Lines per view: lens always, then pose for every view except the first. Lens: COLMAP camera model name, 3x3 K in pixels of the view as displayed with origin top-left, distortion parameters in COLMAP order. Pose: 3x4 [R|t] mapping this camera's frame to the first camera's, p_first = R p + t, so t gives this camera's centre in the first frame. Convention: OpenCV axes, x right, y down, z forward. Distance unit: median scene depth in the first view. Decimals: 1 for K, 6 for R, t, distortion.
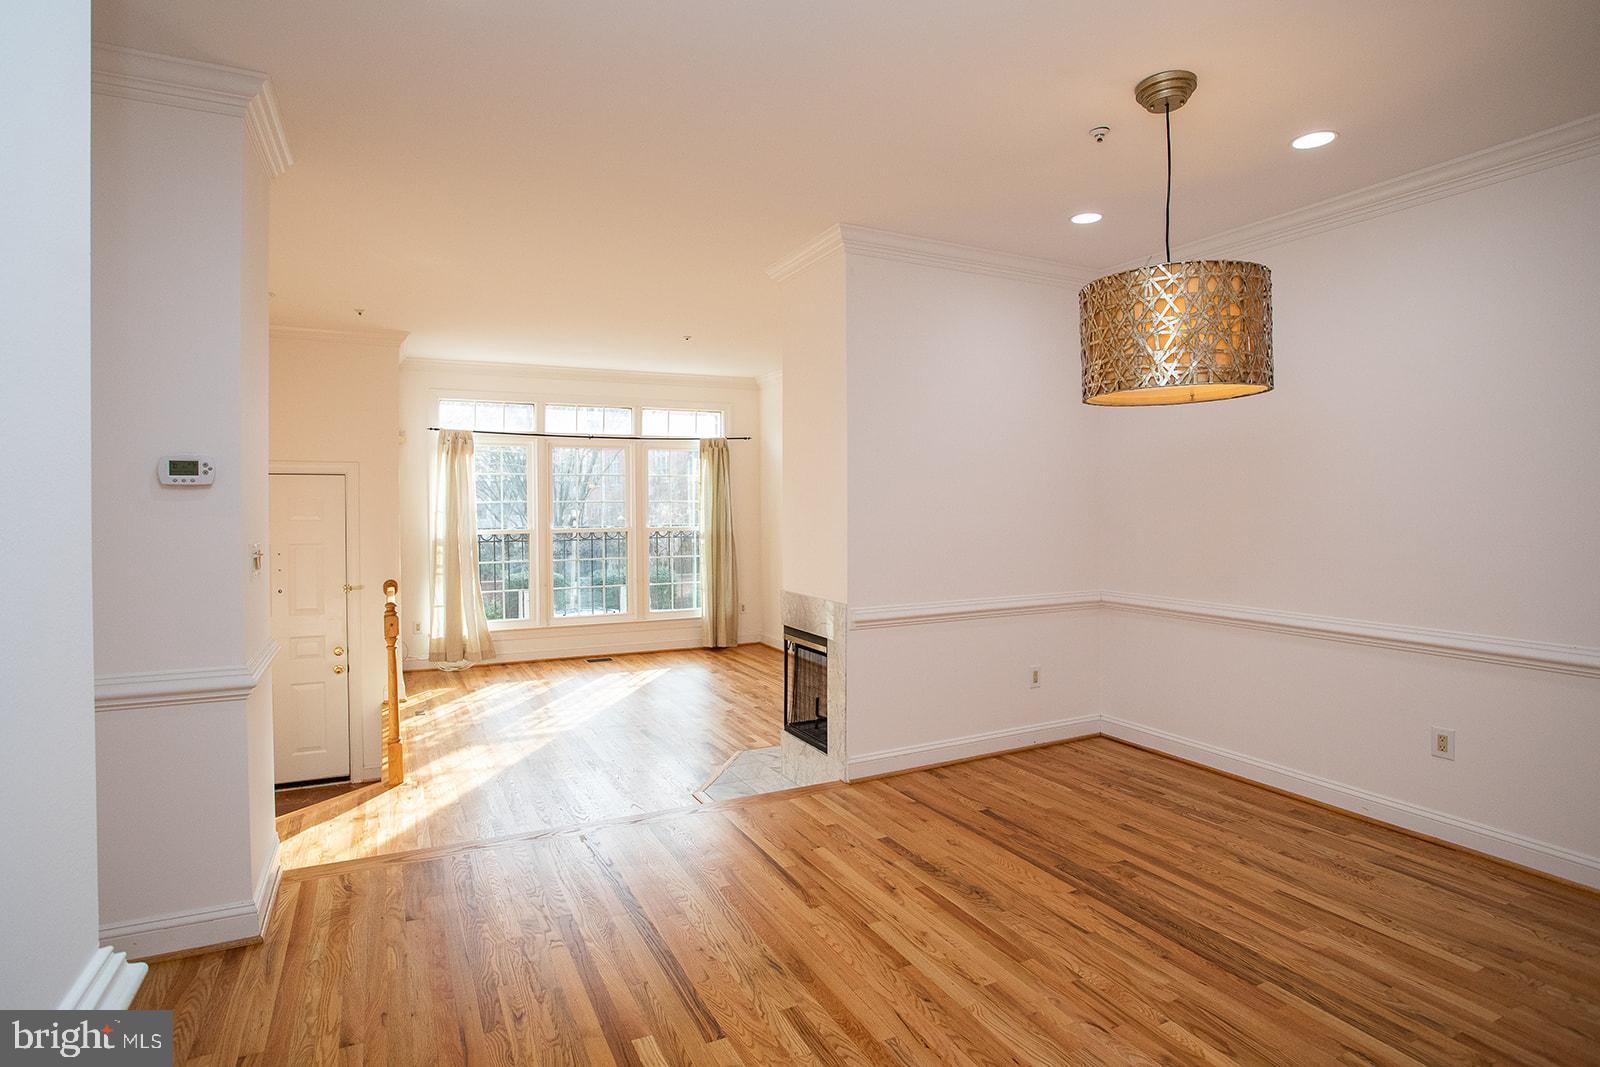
lens RADIAL K [[832.0, 0, 799.2], [0, 832.0, 526.5], [0, 0, 1]] dist [-0.080883, 0.037961]
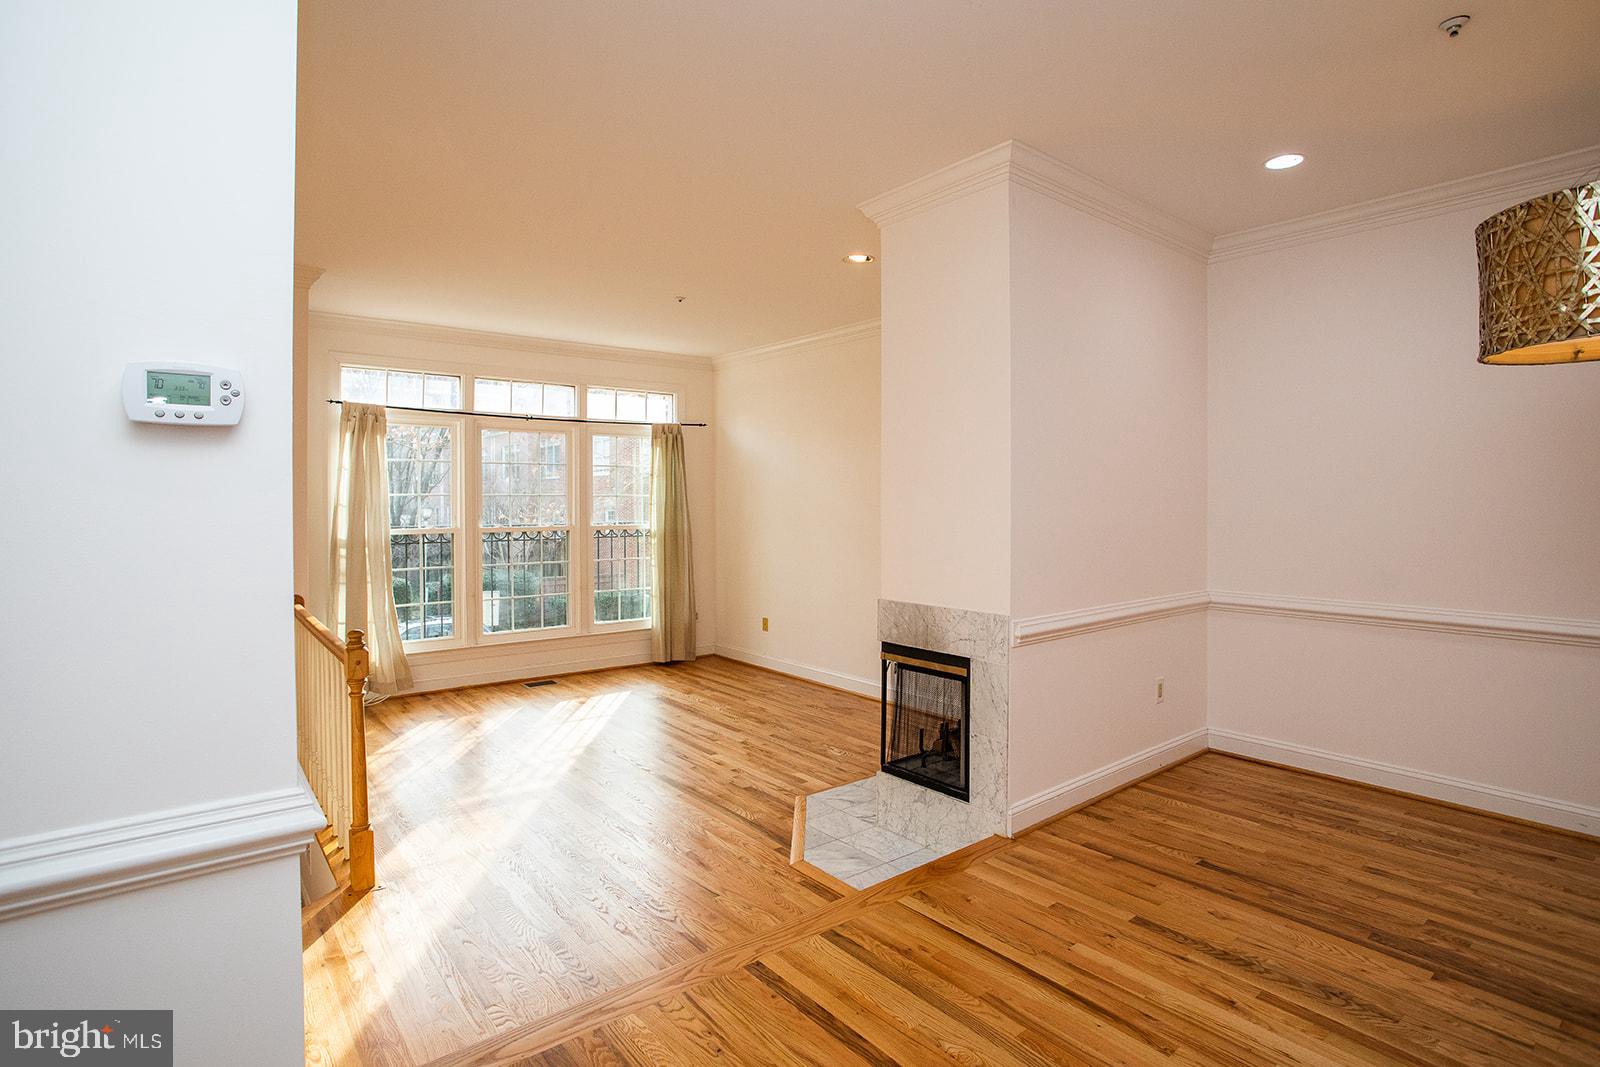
lens RADIAL K [[811.7, 0, 804.2], [0, 811.7, 515.8], [0, 0, 1]] dist [-0.064618, 0.025096]
pose [[0.976907, -0.001947, 0.213655, -0.274323], [0.004829, 0.999904, -0.012969, 0.005540], [-0.213609, 0.013701, 0.976823, 0.252237]]
